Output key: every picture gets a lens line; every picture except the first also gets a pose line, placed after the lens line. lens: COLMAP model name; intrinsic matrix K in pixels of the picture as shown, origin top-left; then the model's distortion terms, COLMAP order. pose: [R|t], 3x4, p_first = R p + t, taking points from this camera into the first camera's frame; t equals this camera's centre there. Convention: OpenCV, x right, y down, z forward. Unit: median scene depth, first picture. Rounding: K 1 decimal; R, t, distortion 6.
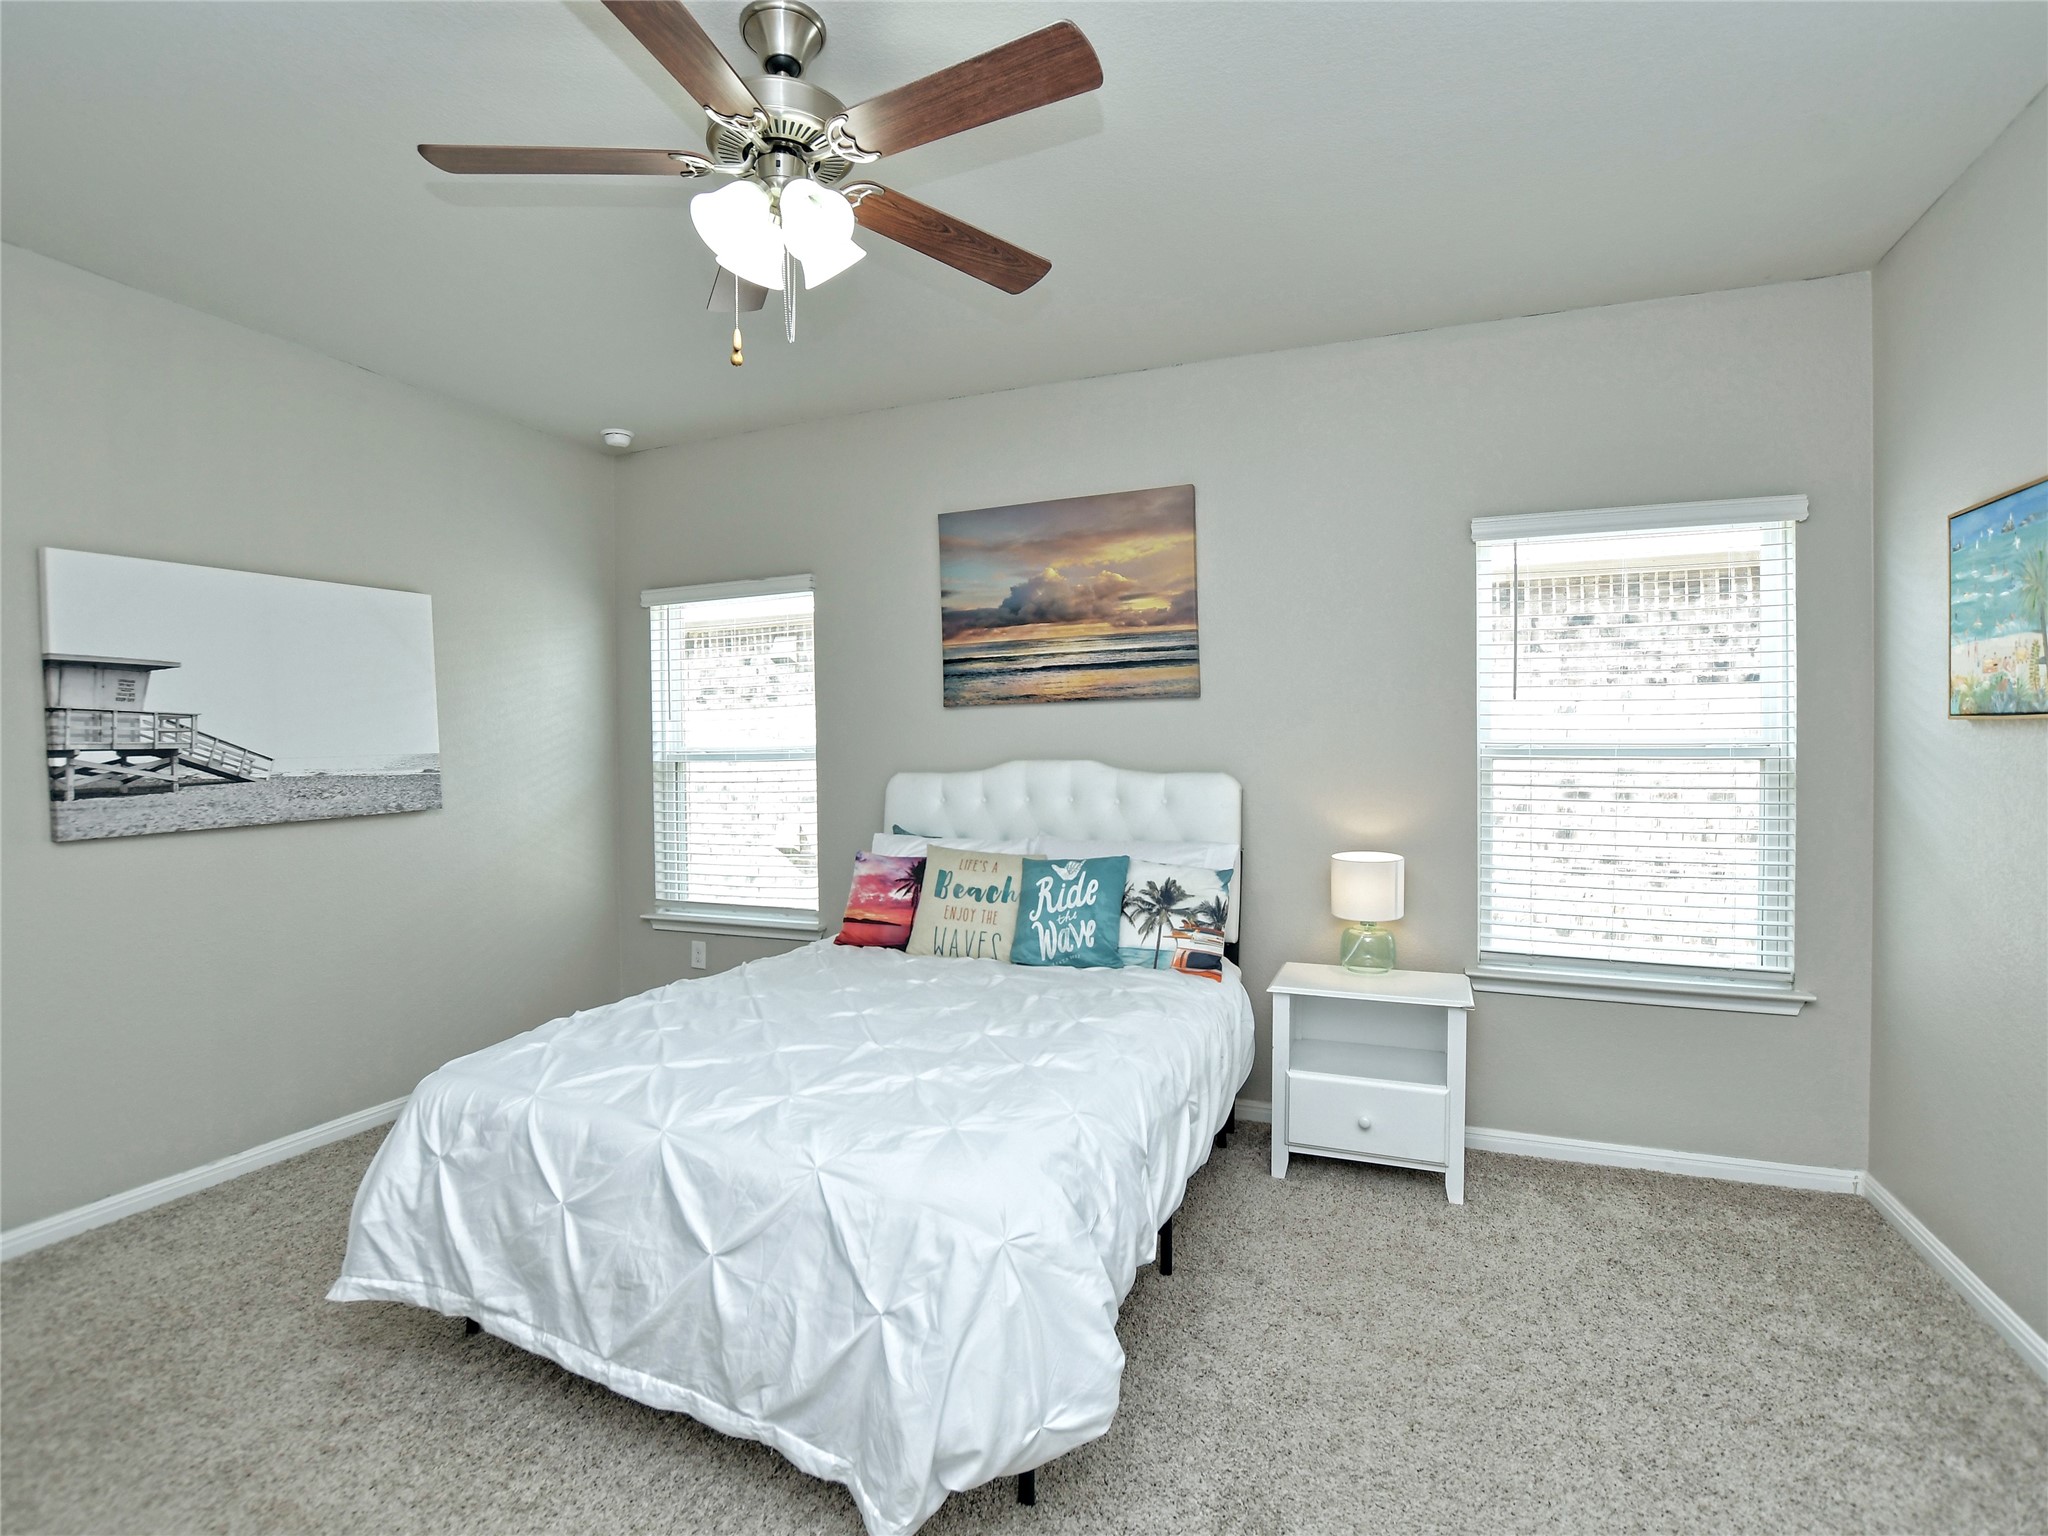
lens RADIAL K [[1127.0, 0, 992.8], [0, 1127.0, 772.6], [0, 0, 1]] dist [-0.026995, 0.000850]
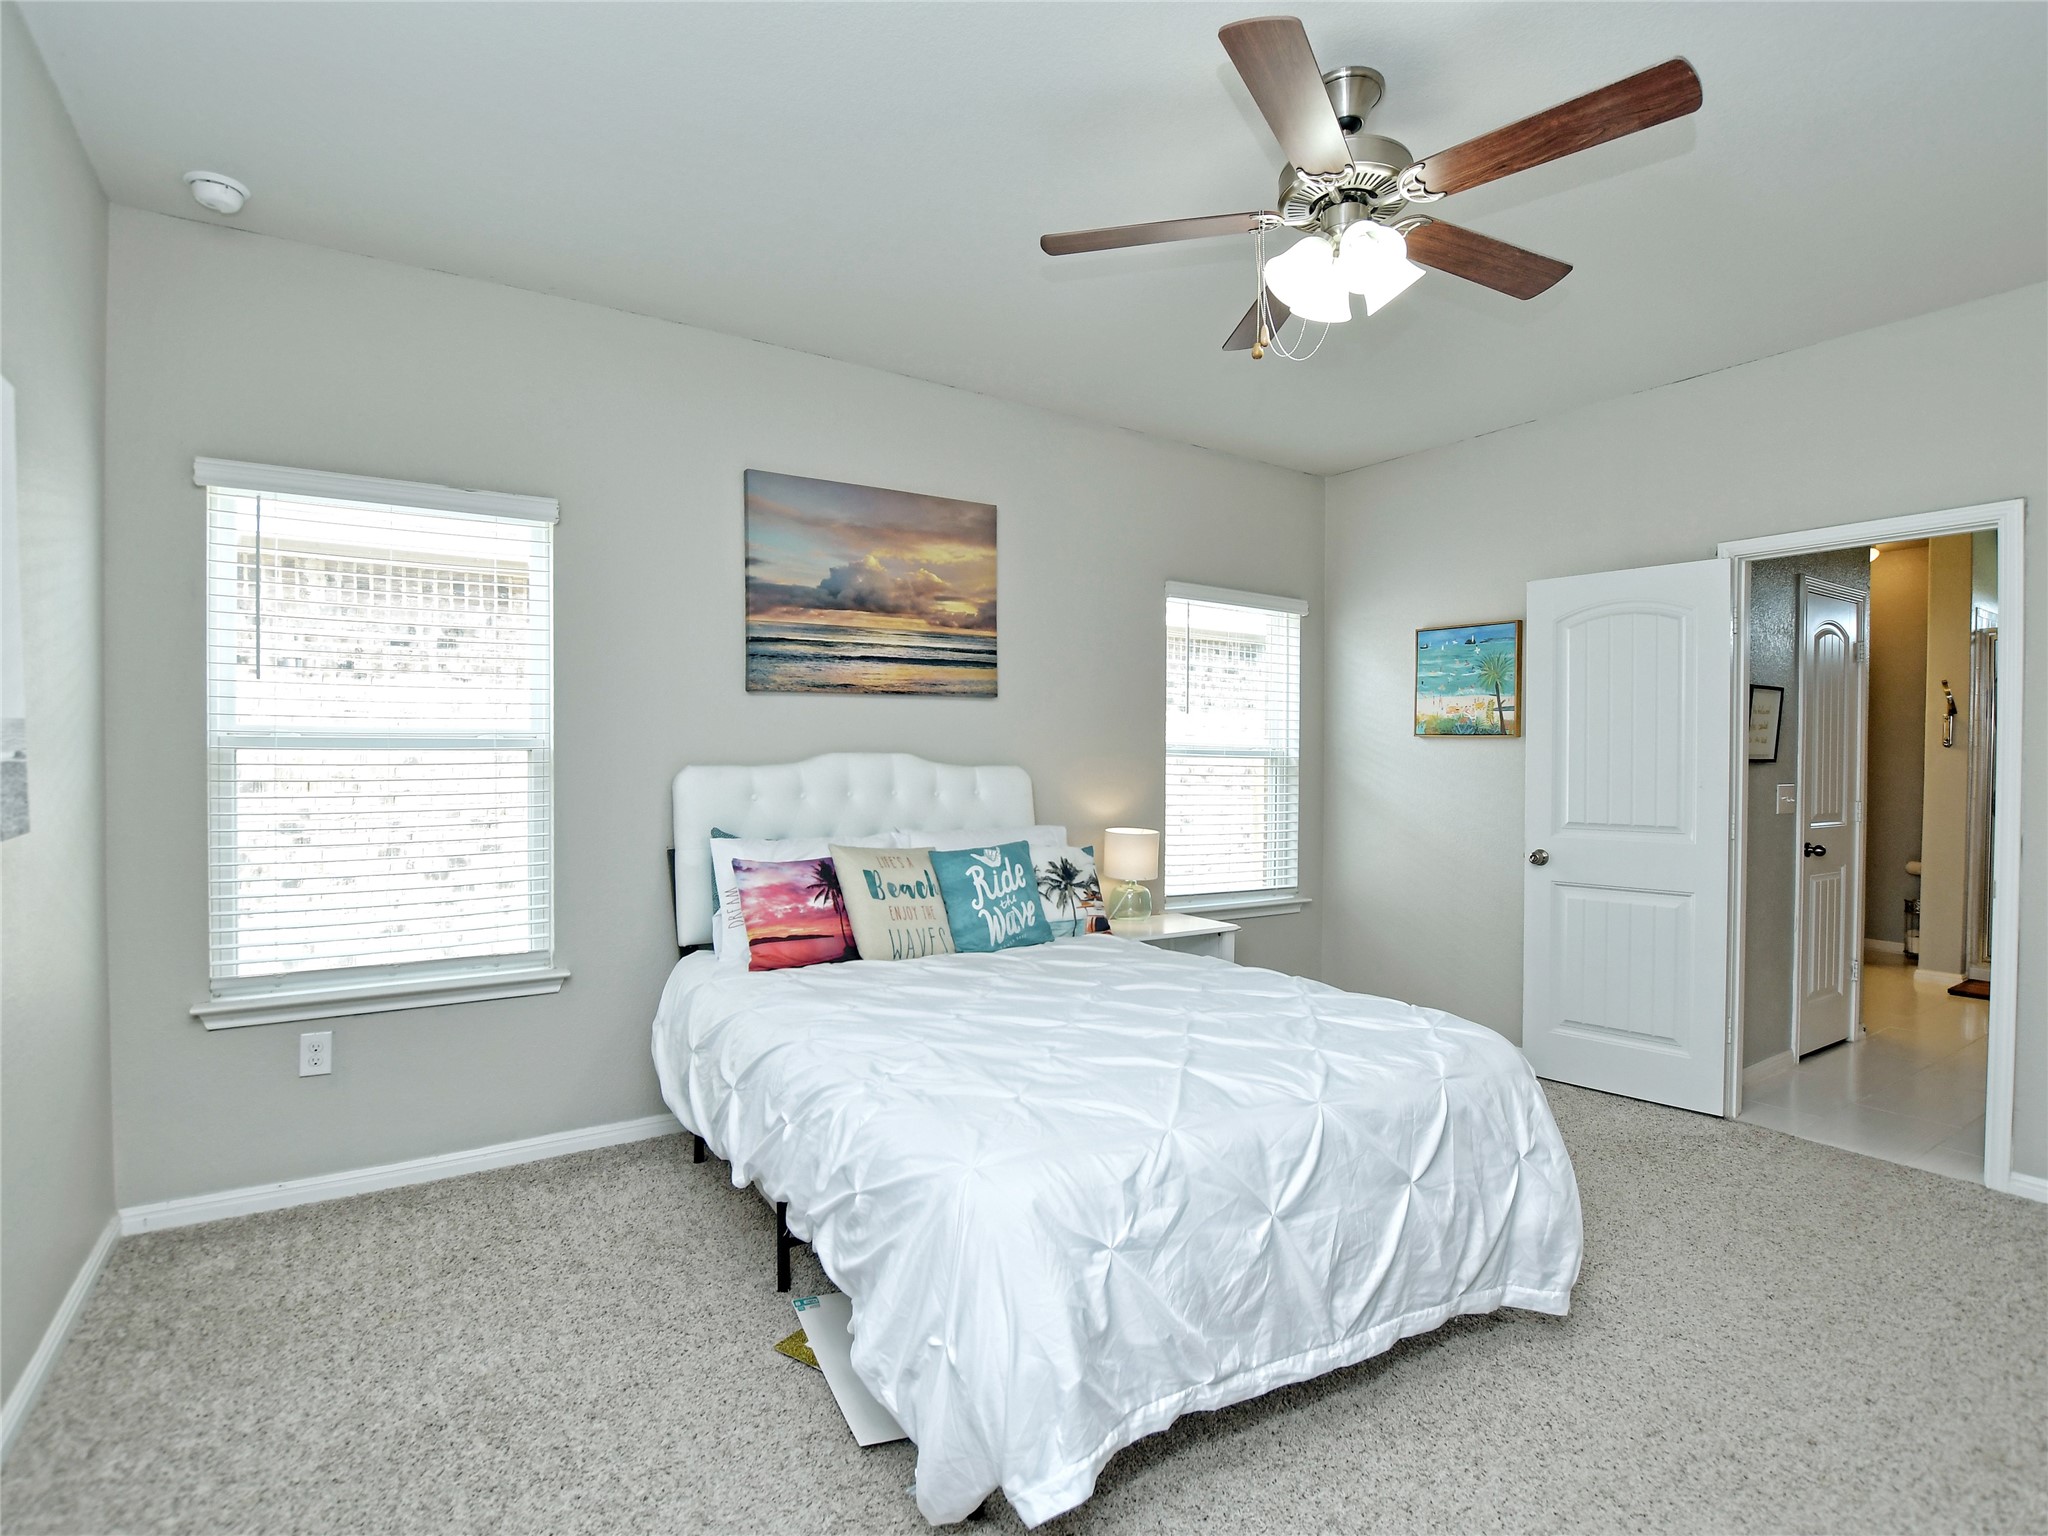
lens RADIAL K [[1139.4, 0, 1006.3], [0, 1139.4, 776.2], [0, 0, 1]] dist [-0.016071, 0.001443]
pose [[0.492784, -0.003706, 0.870144, -0.775618], [0.006098, 0.999981, 0.000806, 0.009309], [-0.870130, 0.004909, 0.492798, 0.427559]]
